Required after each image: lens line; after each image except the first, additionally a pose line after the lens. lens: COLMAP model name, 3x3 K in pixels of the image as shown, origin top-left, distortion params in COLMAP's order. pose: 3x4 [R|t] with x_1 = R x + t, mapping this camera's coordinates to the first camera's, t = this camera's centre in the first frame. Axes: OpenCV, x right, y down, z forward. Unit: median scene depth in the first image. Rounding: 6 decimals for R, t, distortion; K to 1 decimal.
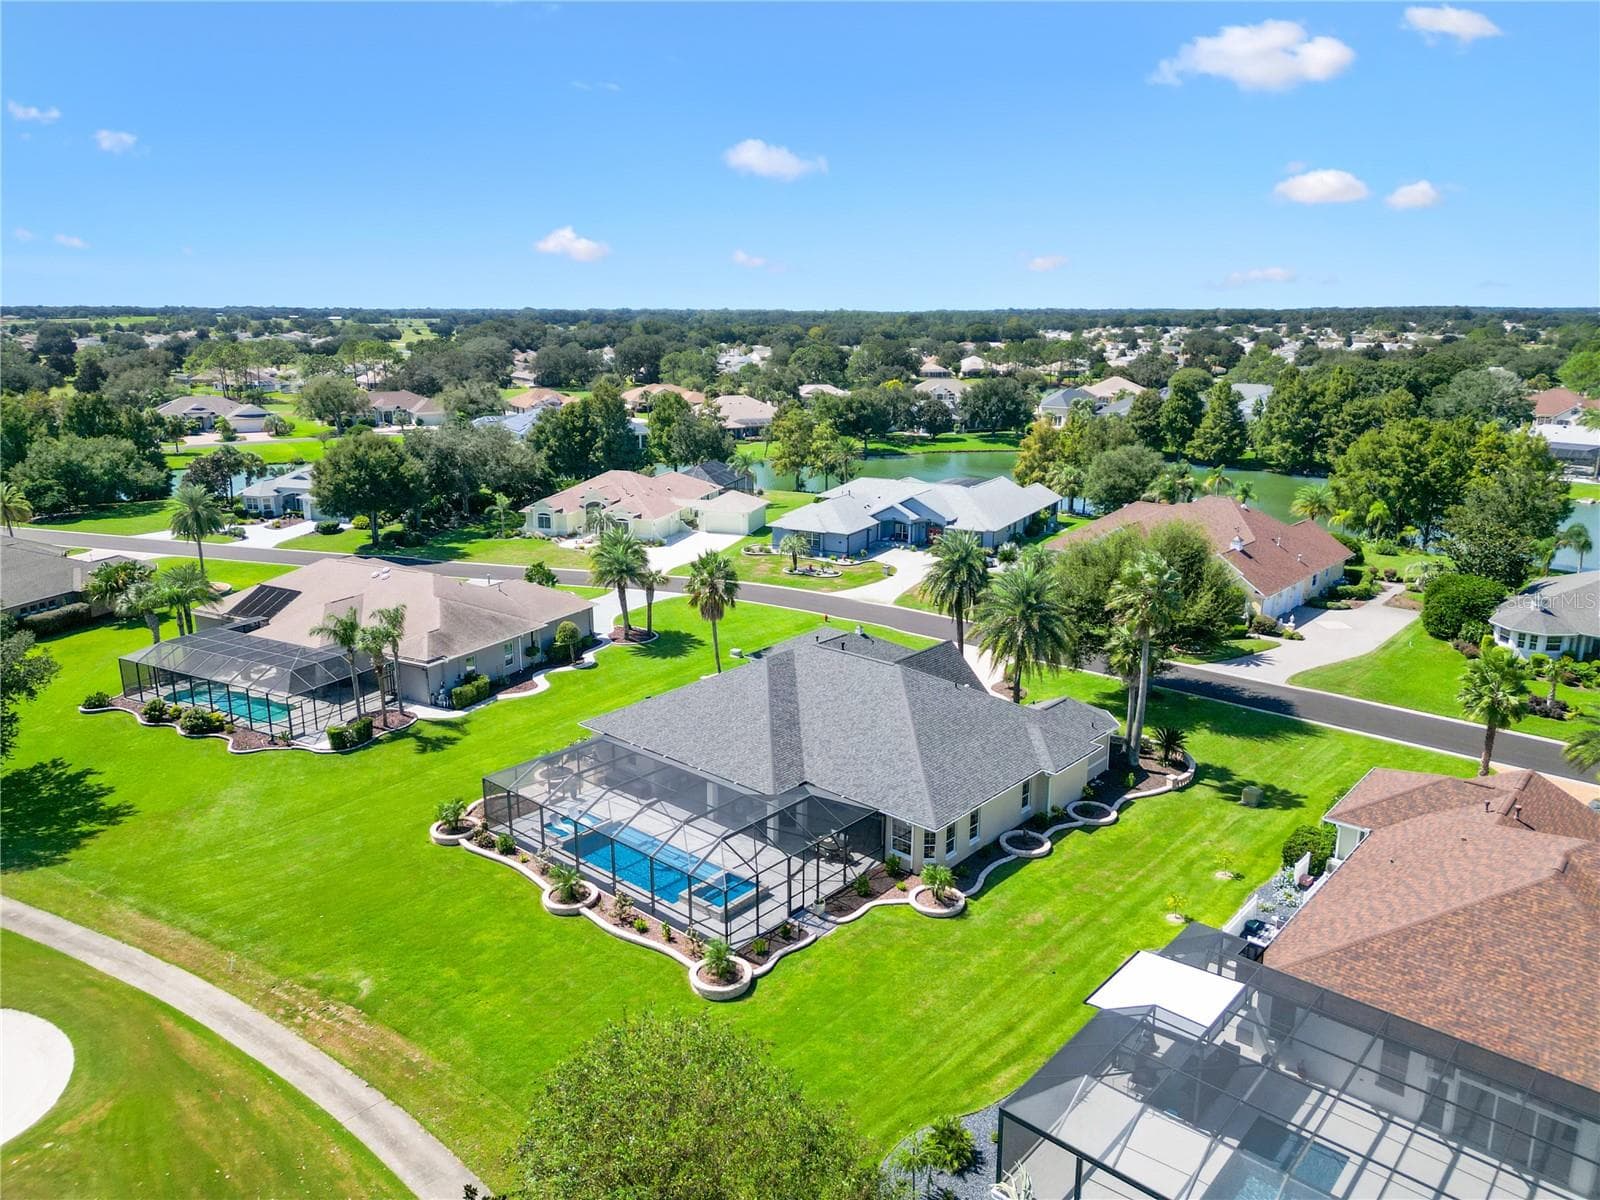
lens RADIAL K [[1110.3, 0, 803.1], [0, 1110.3, 601.4], [0, 0, 1]] dist [0.066843, -0.047936]
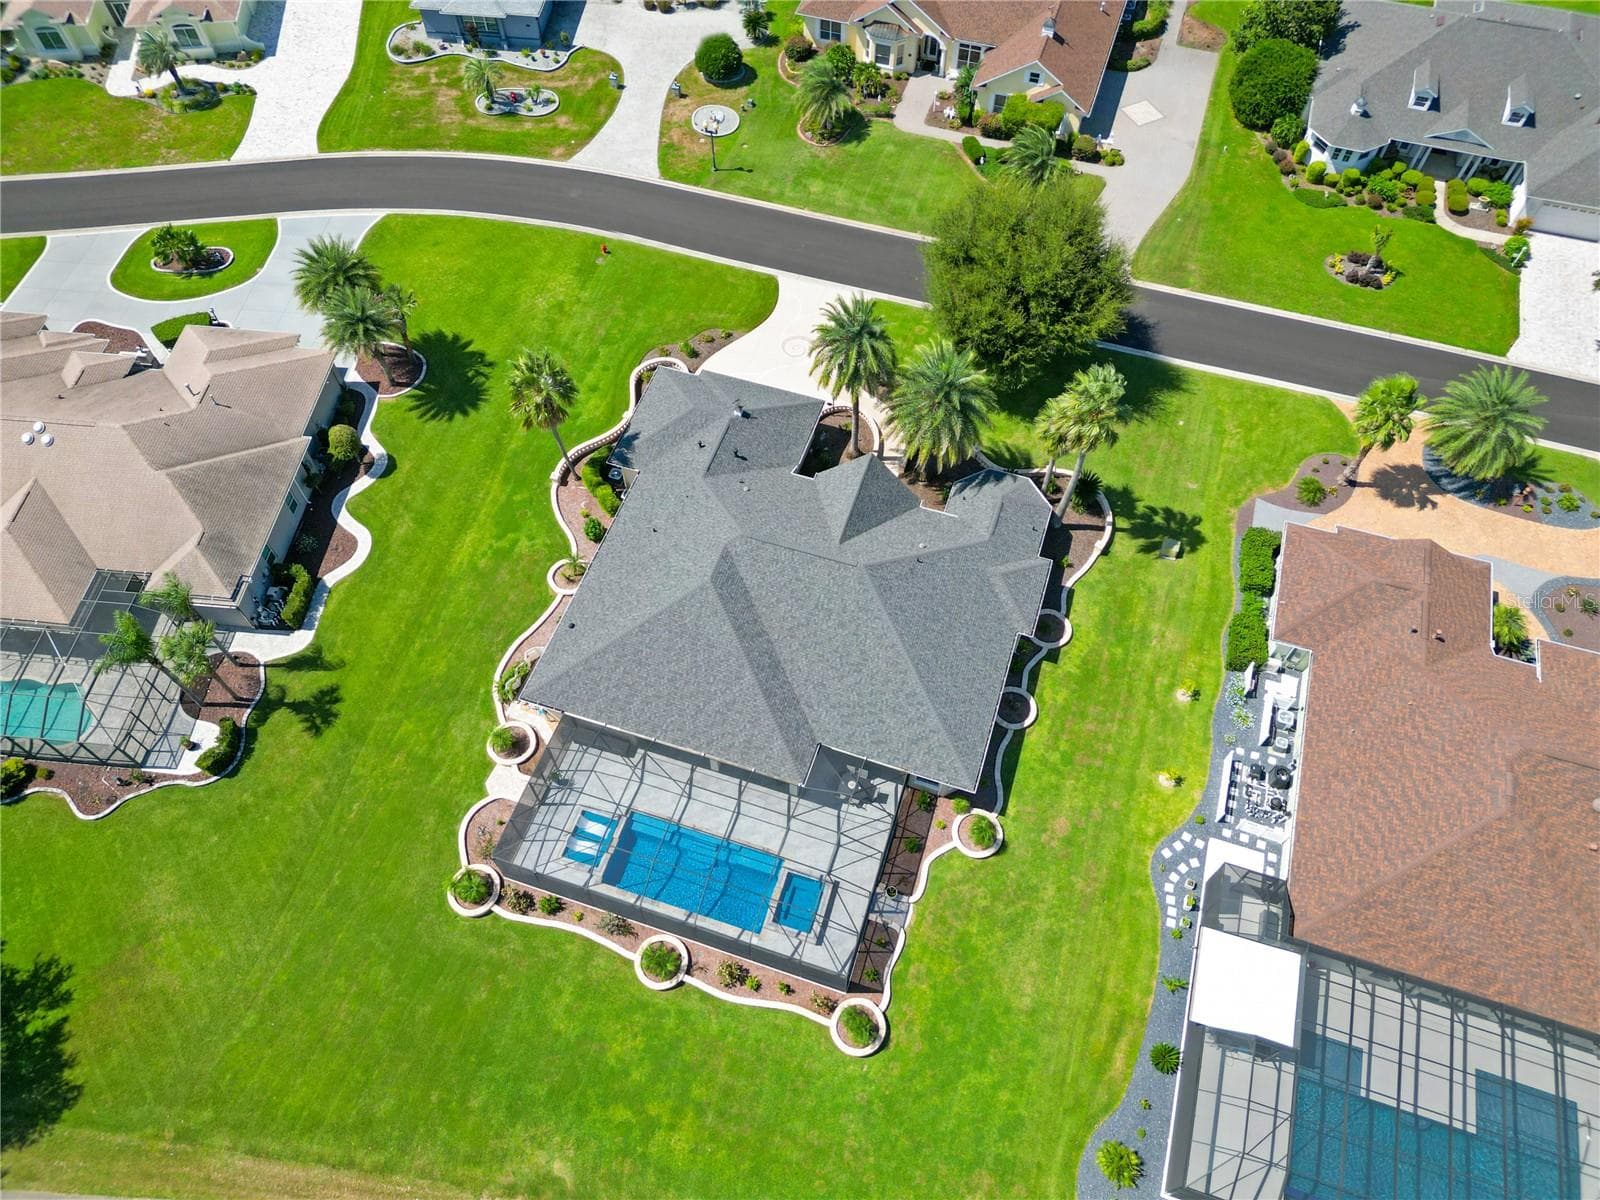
lens RADIAL K [[1106.9, 0, 796.6], [0, 1106.9, 600.8], [0, 0, 1]] dist [0.076037, -0.063578]
pose [[0.921244, -0.328399, 0.208478, -0.137262], [0.096898, 0.712802, 0.694639, -0.467610], [-0.376723, -0.619731, 0.688486, 0.308462]]
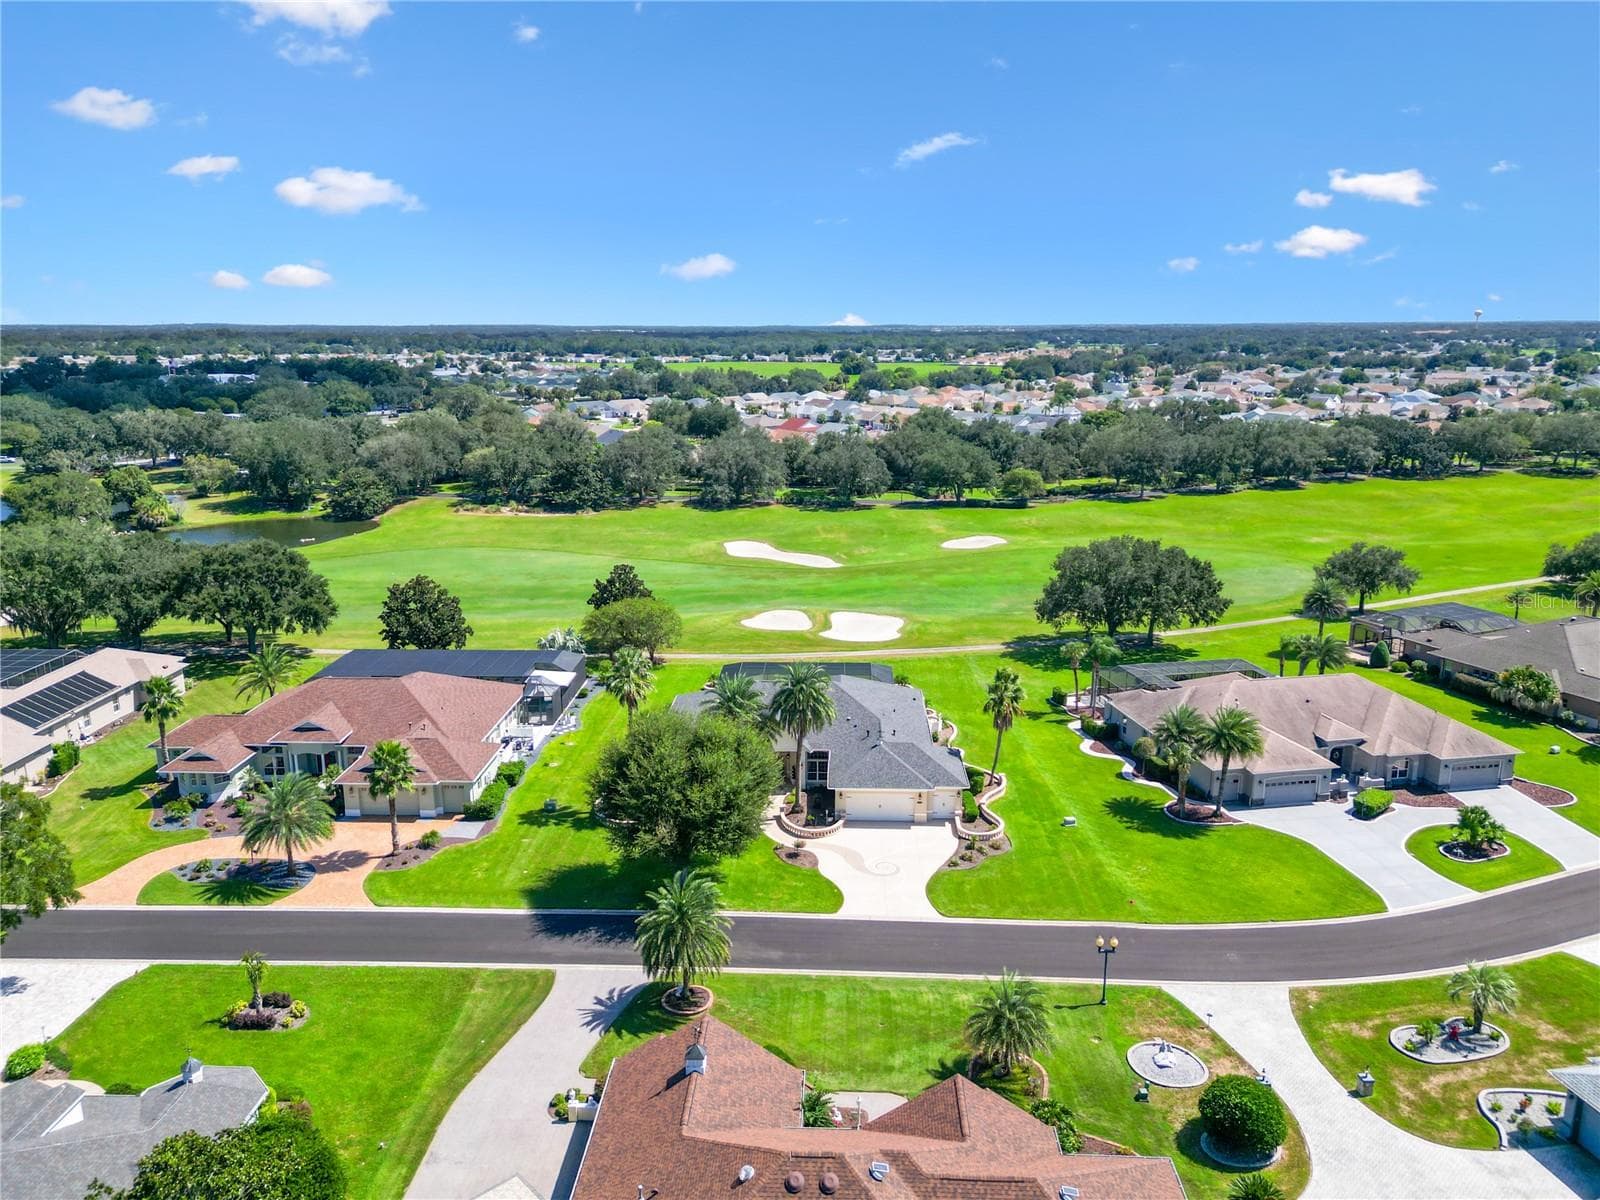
lens RADIAL K [[1142.6, 0, 782.5], [0, 1142.6, 694.1], [0, 0, 1]] dist [0.066093, -0.000467]
pose [[-0.783198, 0.195716, -0.590166, 0.838840], [-0.152662, 0.859584, 0.487657, -0.593440], [0.602739, 0.472028, -0.643346, 1.712367]]
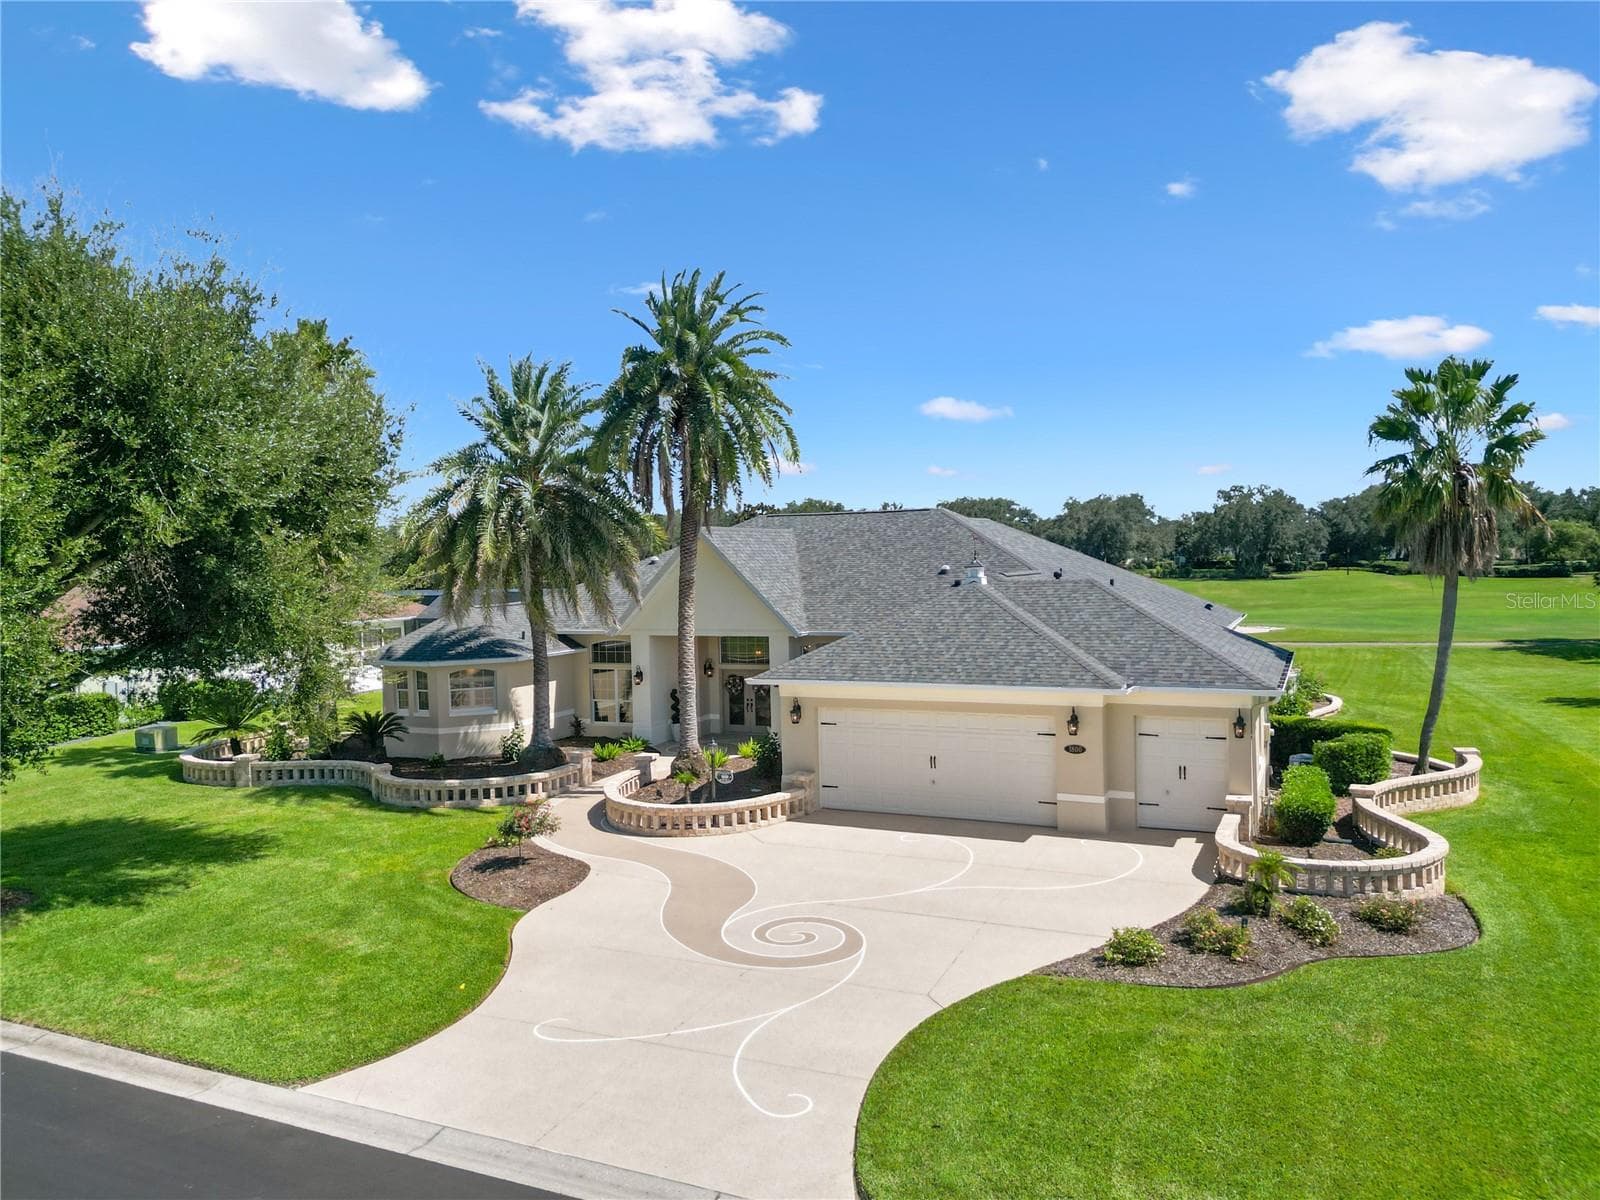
lens RADIAL K [[1168.4, 0, 774.9], [0, 1168.4, 597.8], [0, 0, 1]] dist [0.057941, -0.069346]
pose [[-0.961144, 0.034291, -0.273908, 0.215847], [-0.044868, 0.959653, 0.277583, -0.065991], [0.272376, 0.279088, -0.920827, 1.348640]]
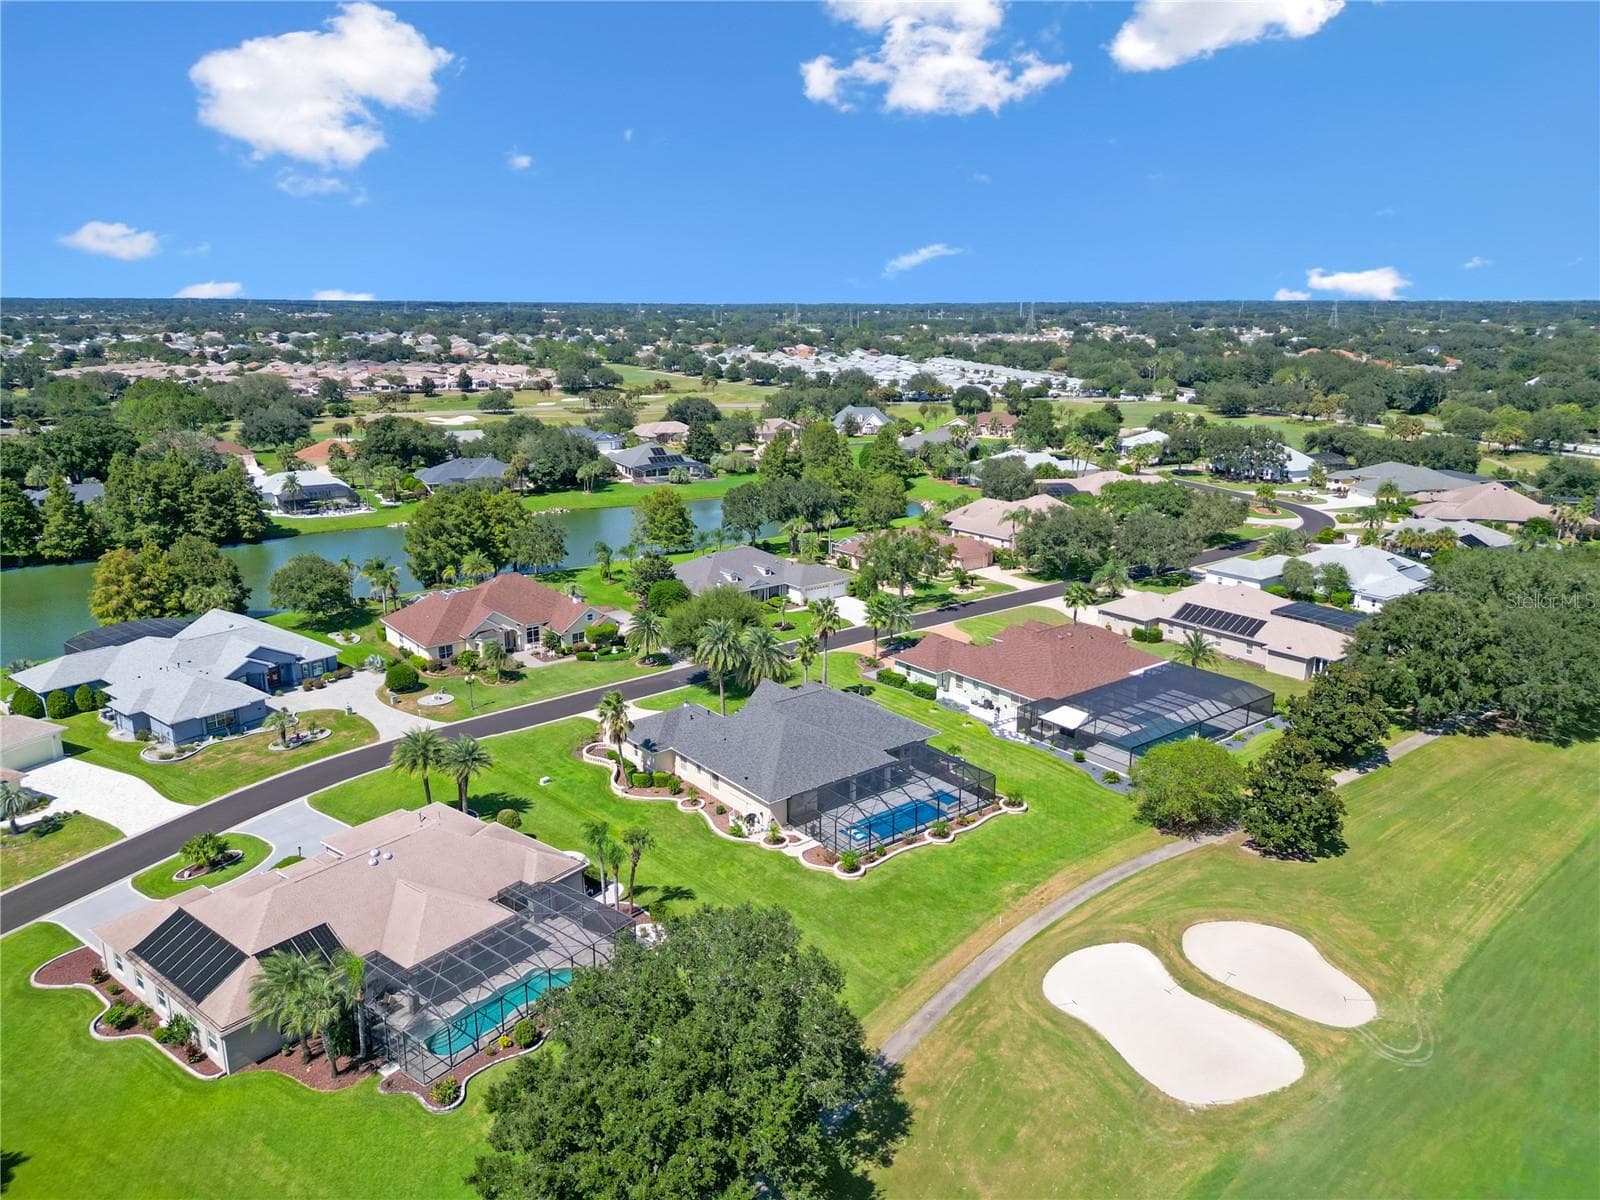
lens RADIAL K [[1110.3, 0, 803.1], [0, 1110.3, 601.4], [0, 0, 1]] dist [0.066843, -0.047936]
pose [[0.176744, -0.255379, 0.950549, -1.335445], [0.246568, 0.946446, 0.208430, -0.385768], [-0.952872, 0.197536, 0.230247, 0.485832]]
